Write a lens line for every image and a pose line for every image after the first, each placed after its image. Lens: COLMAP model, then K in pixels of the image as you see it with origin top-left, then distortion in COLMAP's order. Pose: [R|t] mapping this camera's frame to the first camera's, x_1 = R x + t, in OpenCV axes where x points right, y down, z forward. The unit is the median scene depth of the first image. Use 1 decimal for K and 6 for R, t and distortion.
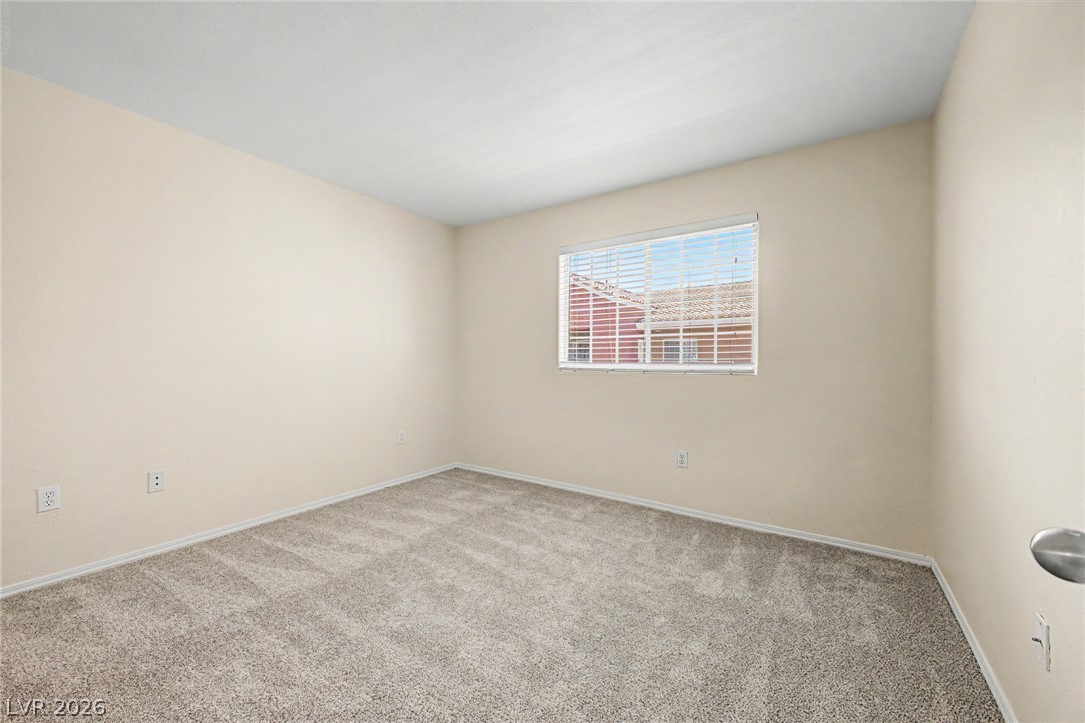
lens RADIAL K [[428.4, 0, 544.7], [0, 428.4, 365.1], [0, 0, 1]] dist [0.029484, -0.010339]
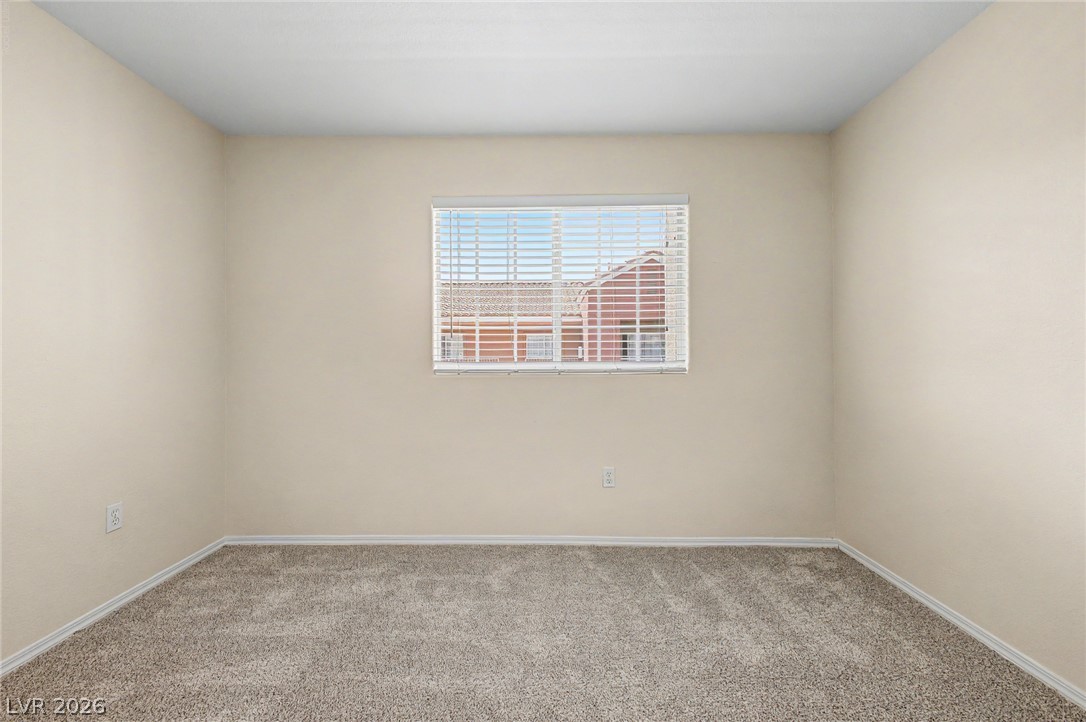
lens RADIAL K [[437.6, 0, 543.2], [0, 437.6, 357.7], [0, 0, 1]] dist [0.025156, -0.011285]
pose [[0.834204, -0.004714, 0.551435, -0.245136], [0.012591, 0.999866, -0.010499, -0.004056], [-0.551311, 0.015702, 0.834152, 0.363227]]
